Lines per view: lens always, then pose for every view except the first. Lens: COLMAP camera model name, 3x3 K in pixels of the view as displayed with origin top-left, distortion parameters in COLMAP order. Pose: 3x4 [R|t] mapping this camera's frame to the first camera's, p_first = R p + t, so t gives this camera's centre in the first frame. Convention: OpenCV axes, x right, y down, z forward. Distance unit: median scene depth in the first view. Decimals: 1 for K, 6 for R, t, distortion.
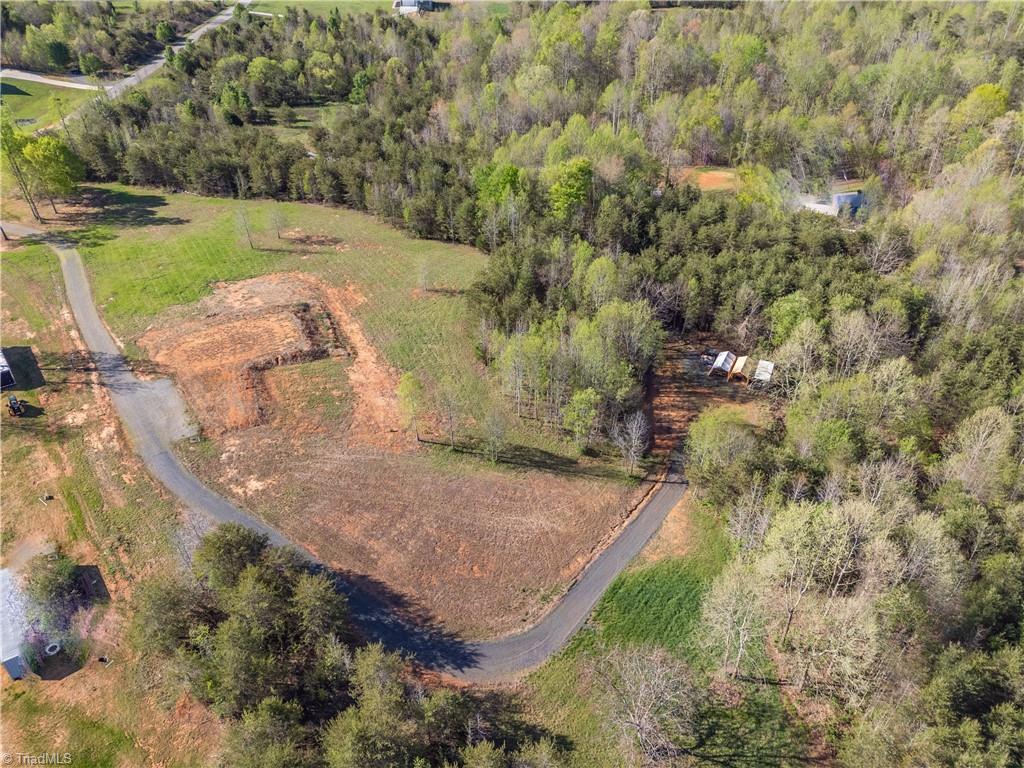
lens RADIAL K [[726.6, 0, 514.6], [0, 726.6, 383.0], [0, 0, 1]] dist [0.076626, -0.000453]
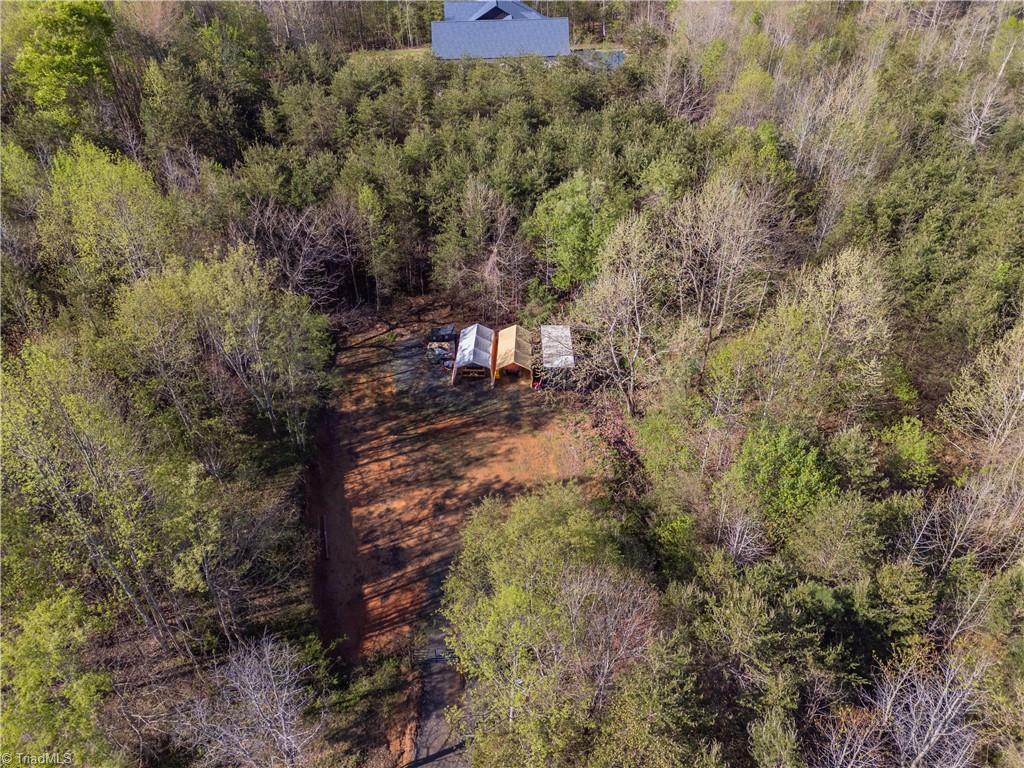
lens RADIAL K [[726.6, 0, 520.1], [0, 726.6, 386.1], [0, 0, 1]] dist [0.076626, -0.000453]
pose [[0.904559, -0.265464, 0.333620, 0.146872], [0.252339, 0.964077, 0.082946, -0.036078], [-0.343655, 0.009156, 0.939051, 0.539257]]
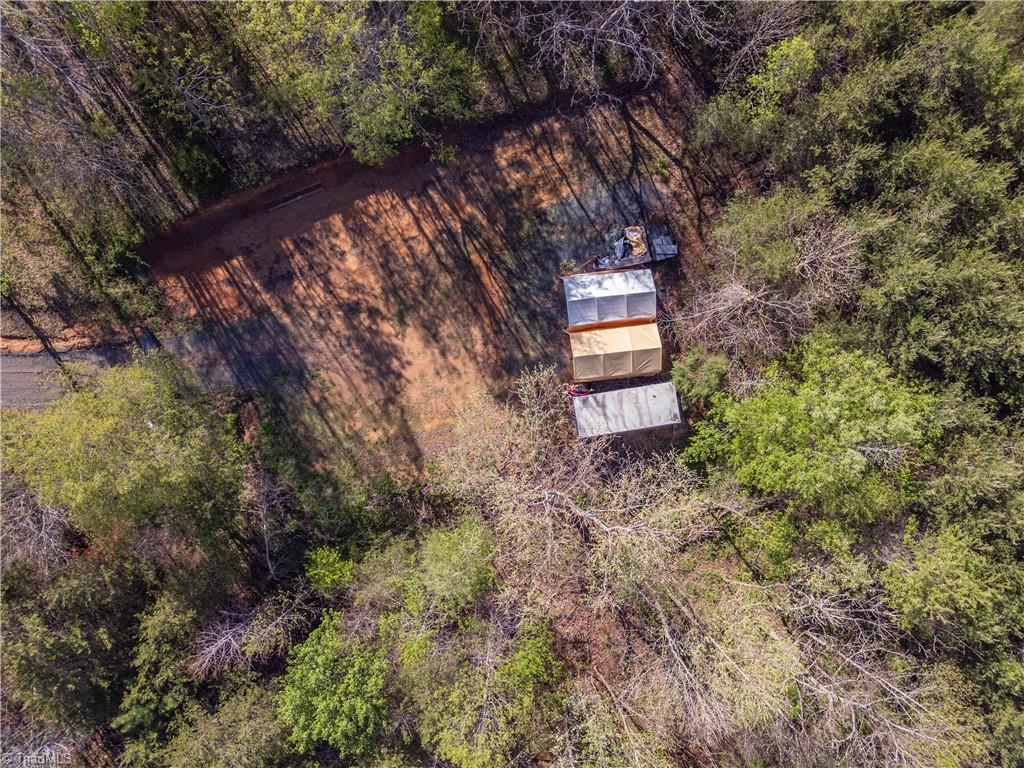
lens RADIAL K [[726.6, 0, 512.5], [0, 726.6, 381.7], [0, 0, 1]] dist [0.076626, -0.000453]
pose [[0.549621, 0.835329, 0.011925, 0.285035], [-0.516833, 0.328776, 0.790437, -0.256284], [0.656354, -0.440604, 0.612428, 0.731199]]
